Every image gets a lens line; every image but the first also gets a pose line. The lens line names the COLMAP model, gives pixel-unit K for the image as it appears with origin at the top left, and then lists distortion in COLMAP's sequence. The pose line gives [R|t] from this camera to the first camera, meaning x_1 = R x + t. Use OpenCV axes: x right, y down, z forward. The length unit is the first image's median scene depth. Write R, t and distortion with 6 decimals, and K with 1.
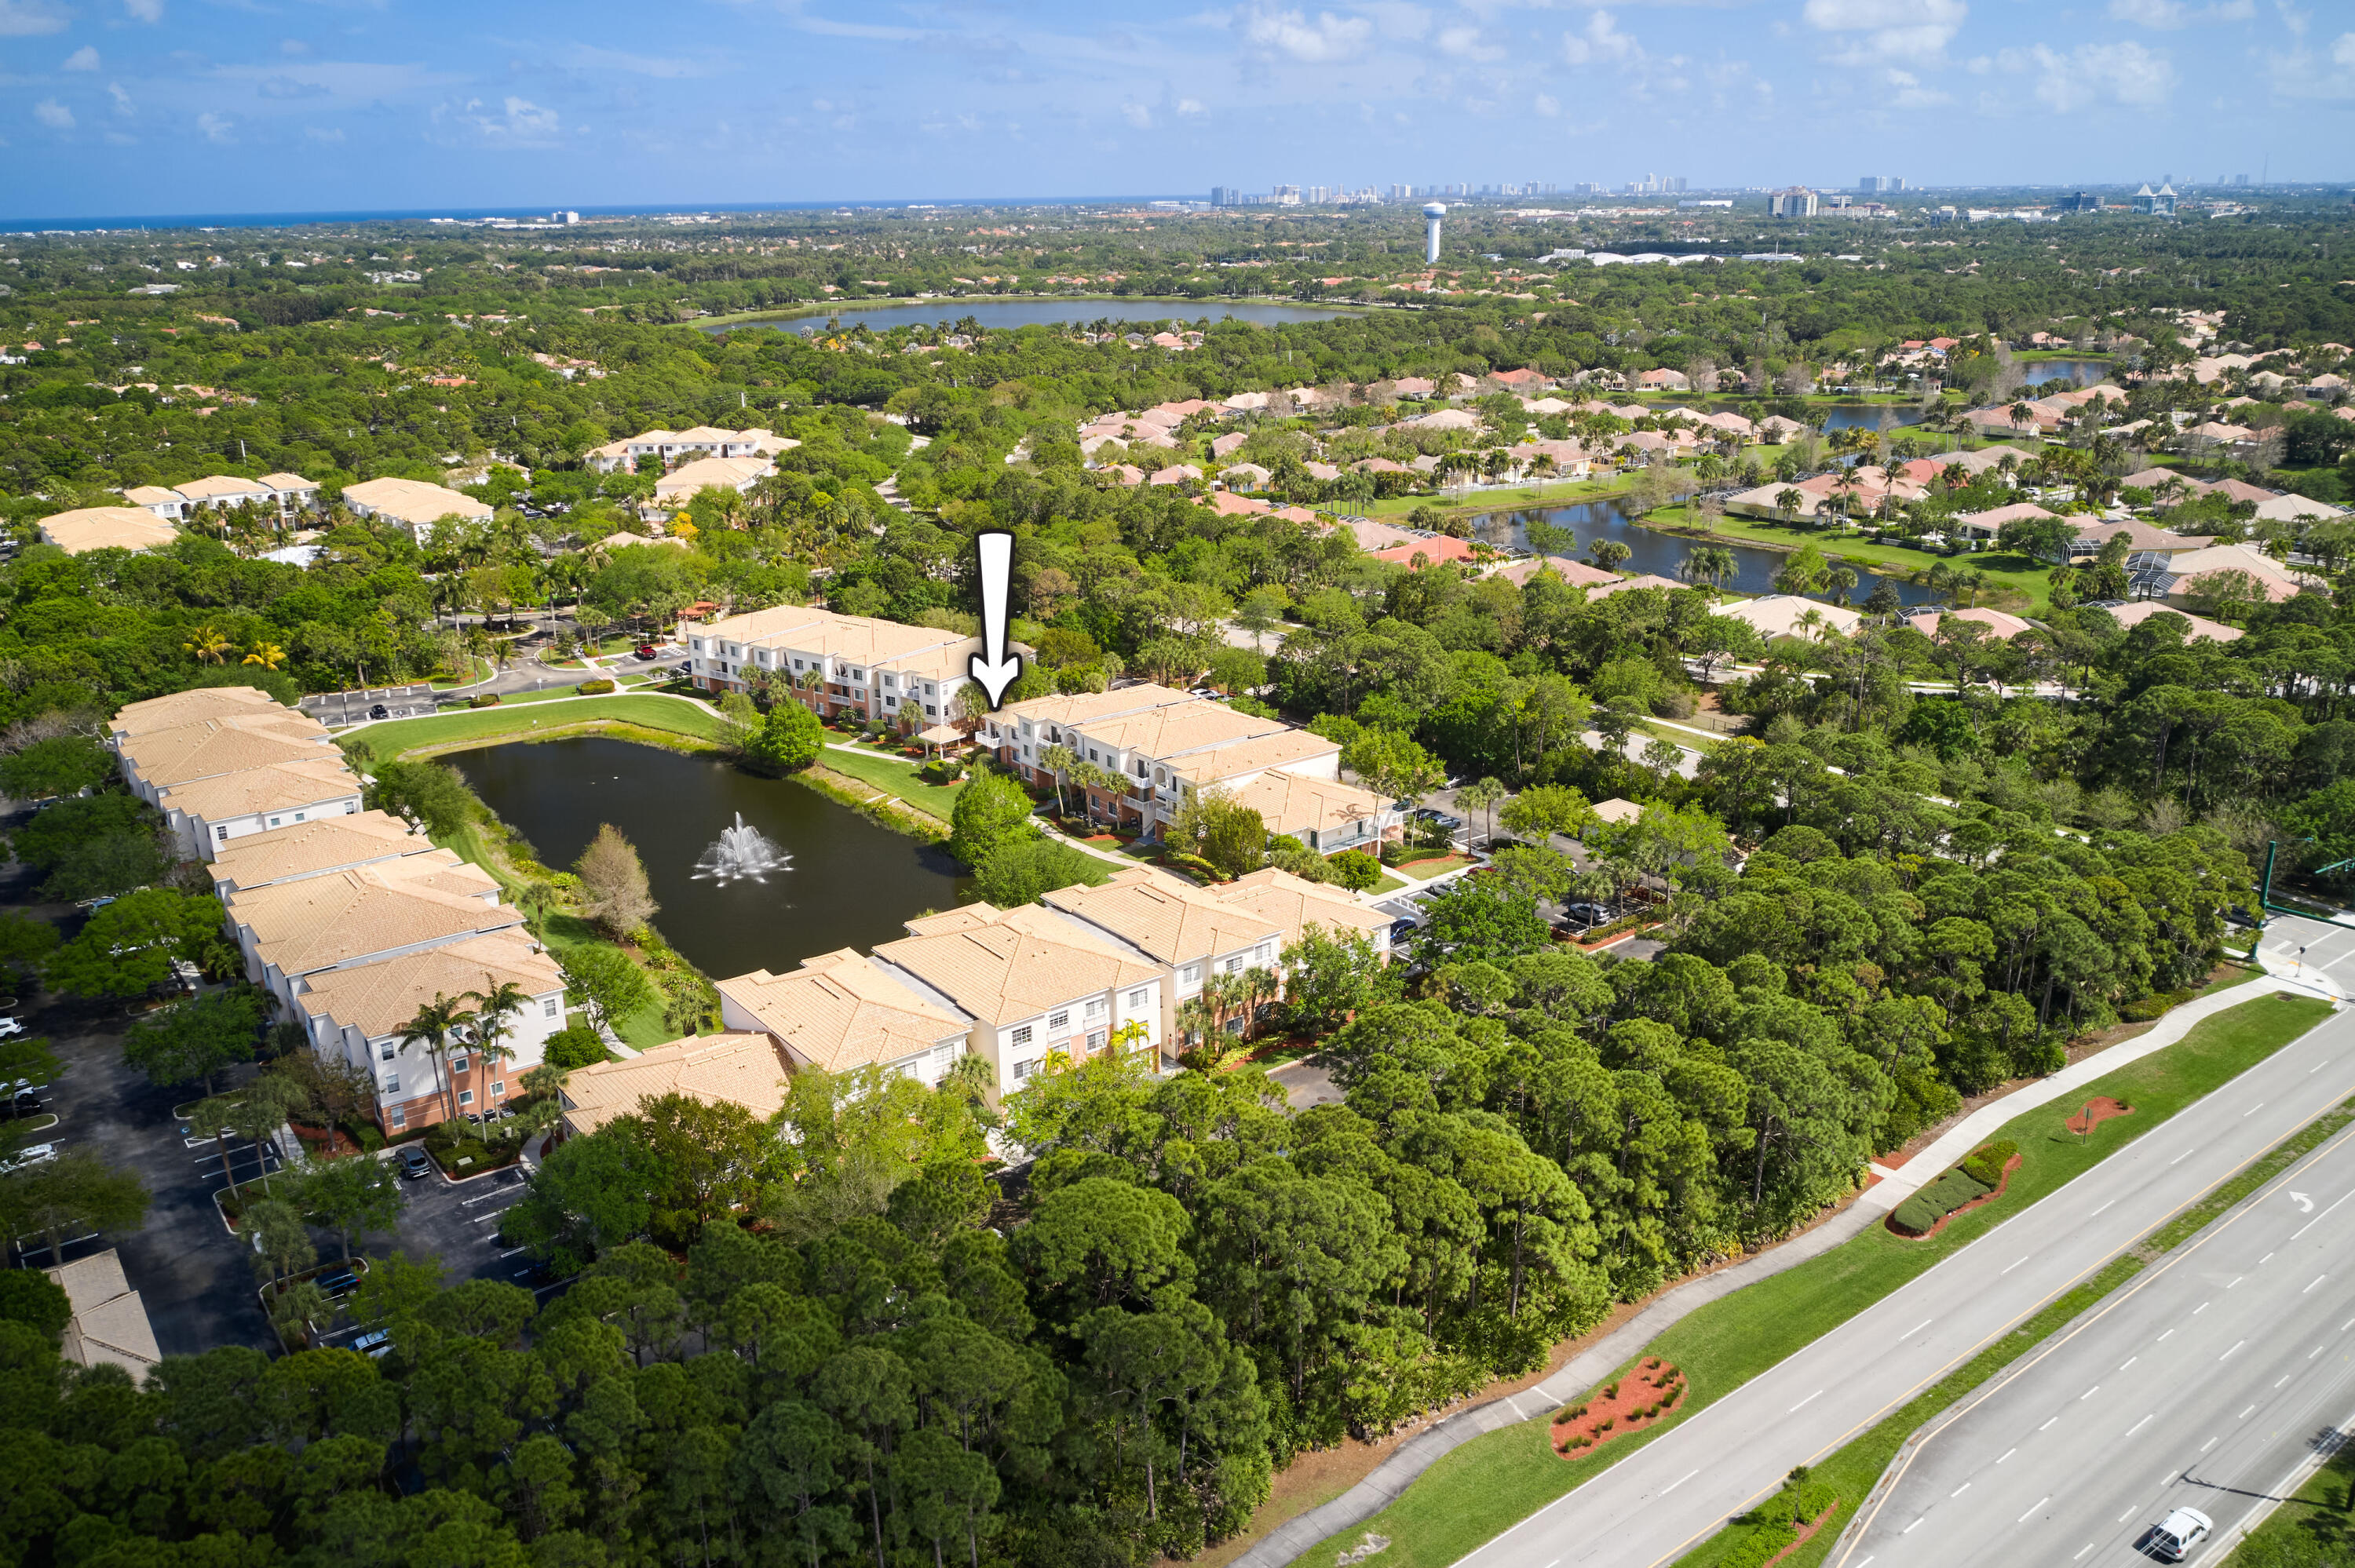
lens RADIAL K [[1799.2, 0, 1225.2], [0, 1799.2, 782.5], [0, 0, 1]] dist [-0.022677, -0.000958]
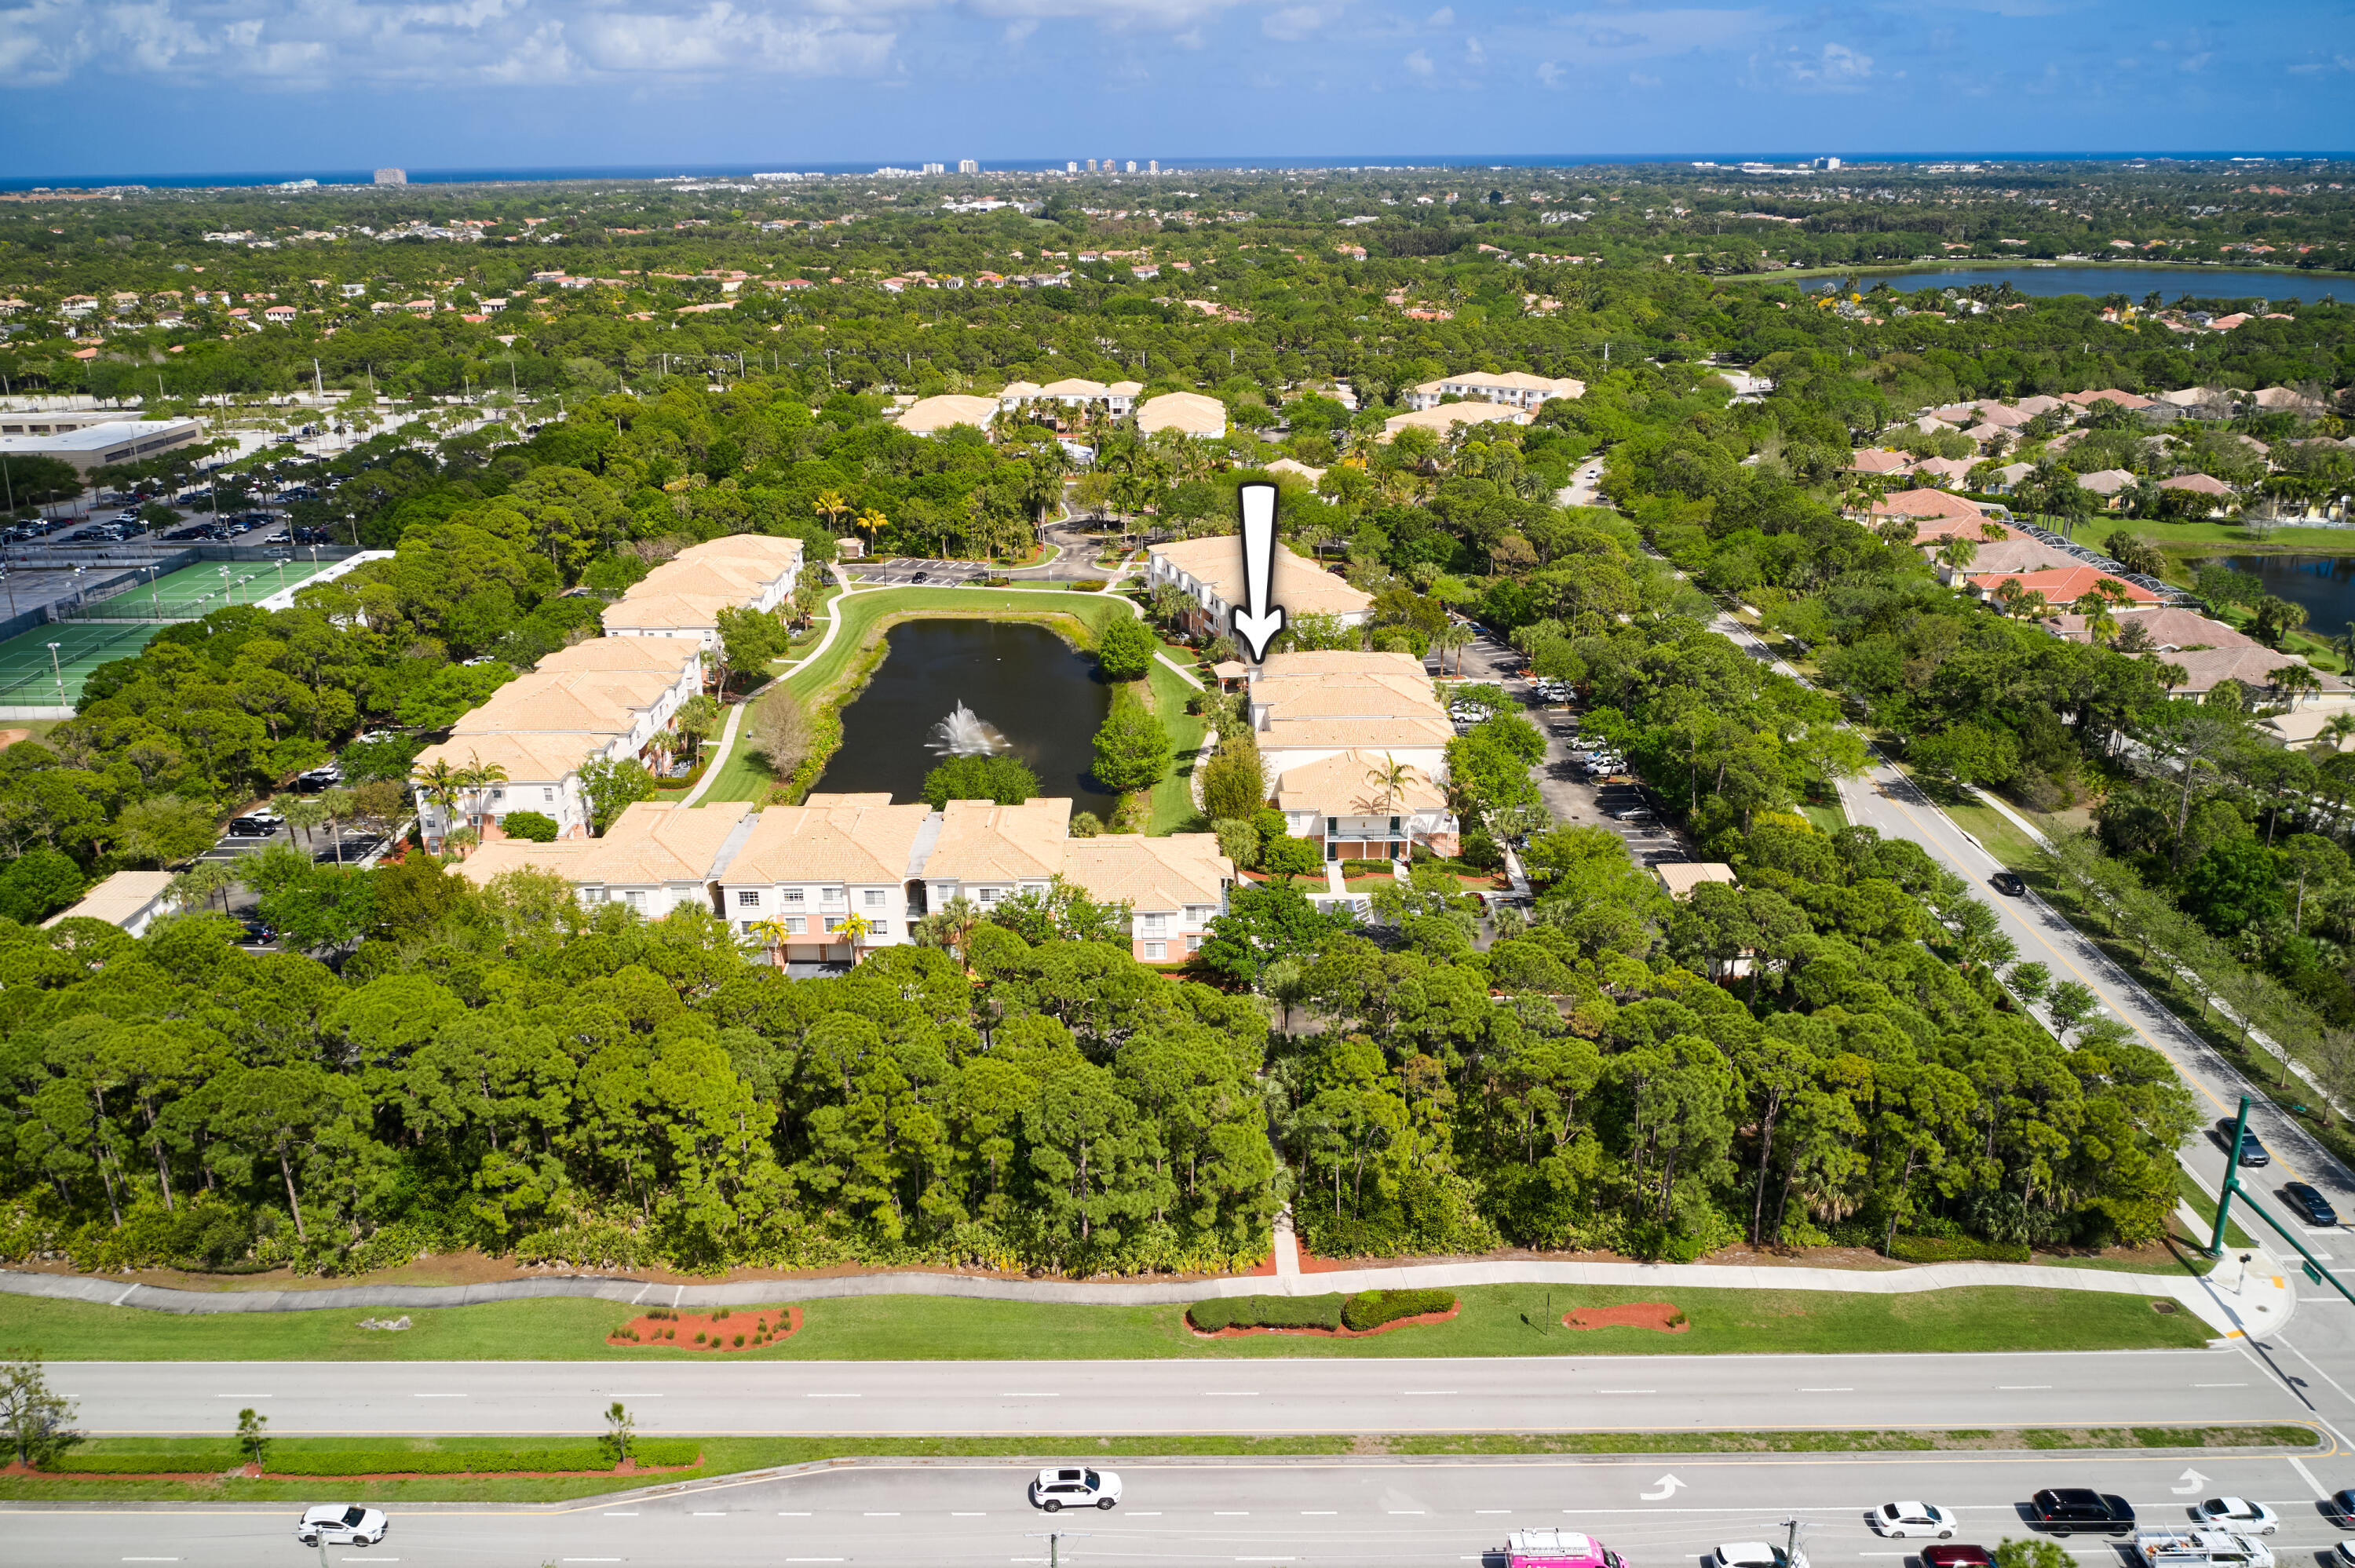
lens RADIAL K [[1799.2, 0, 1225.2], [0, 1799.2, 782.5], [0, 0, 1]] dist [-0.022677, -0.000958]
pose [[0.801221, 0.204236, -0.562435, 0.733442], [-0.189088, 0.978201, 0.085846, -0.084838], [0.567707, 0.037568, 0.822373, 0.215184]]
